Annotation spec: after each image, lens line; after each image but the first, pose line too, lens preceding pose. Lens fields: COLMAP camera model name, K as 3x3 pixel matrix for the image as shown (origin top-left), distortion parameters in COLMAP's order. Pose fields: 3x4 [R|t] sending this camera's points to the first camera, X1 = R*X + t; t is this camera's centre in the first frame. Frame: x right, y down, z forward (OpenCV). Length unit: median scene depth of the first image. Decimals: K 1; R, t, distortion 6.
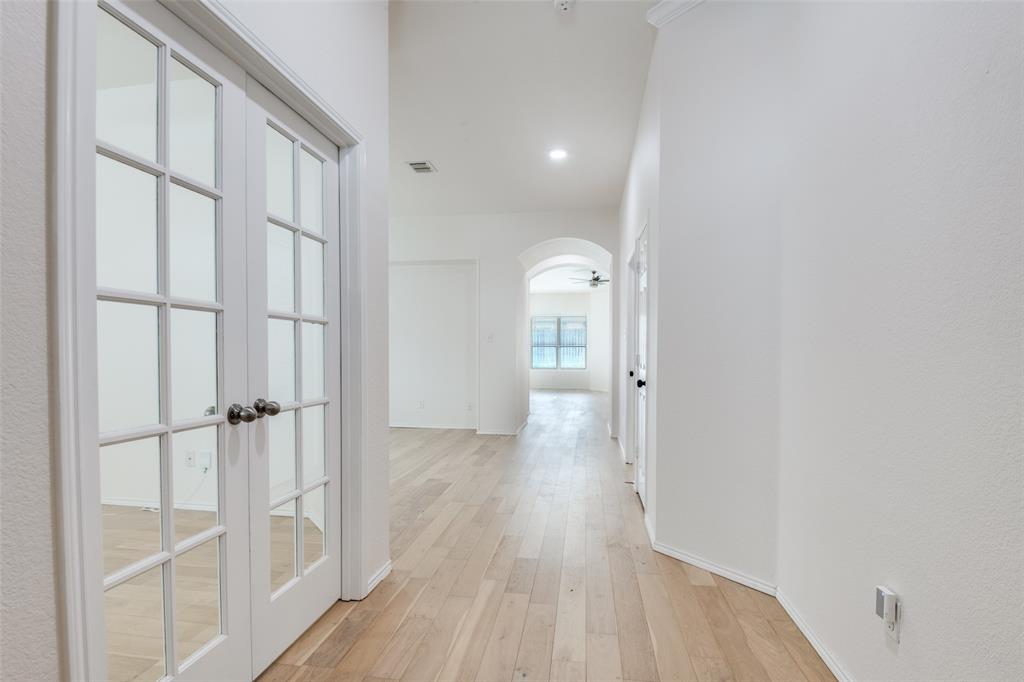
lens RADIAL K [[489.0, 0, 517.2], [0, 489.0, 360.1], [0, 0, 1]] dist [0.010188, -0.019550]
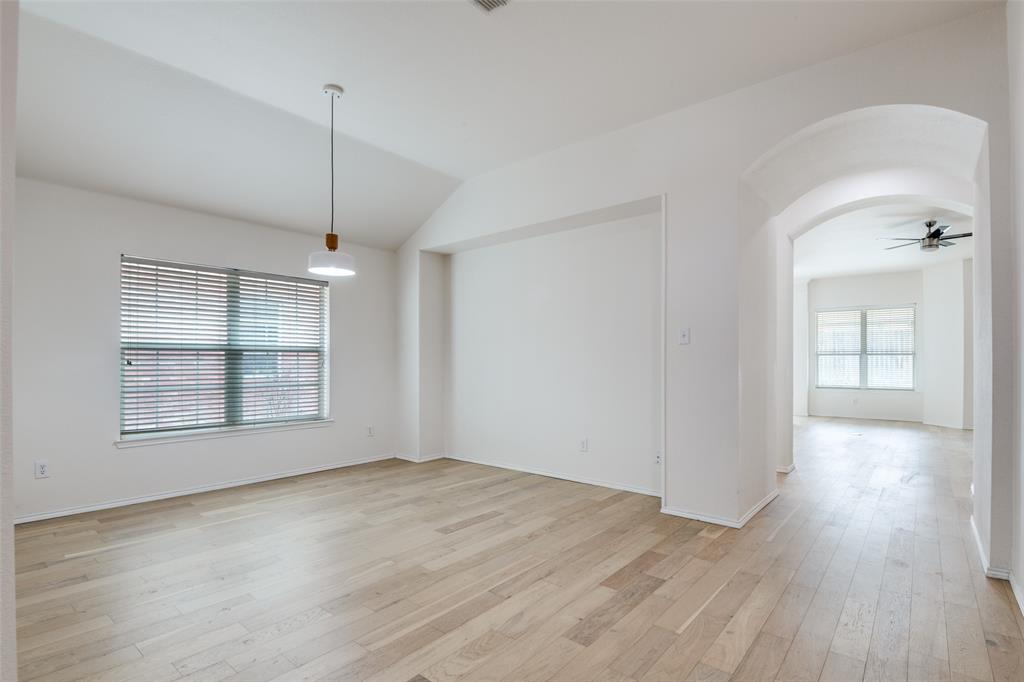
lens RADIAL K [[489.0, 0, 517.2], [0, 489.0, 360.1], [0, 0, 1]] dist [0.010188, -0.019550]
pose [[0.854833, -0.002648, -0.518897, 0.047897], [-0.008923, 0.999764, -0.019803, -0.005808], [0.518827, 0.021558, 0.854608, 0.325823]]
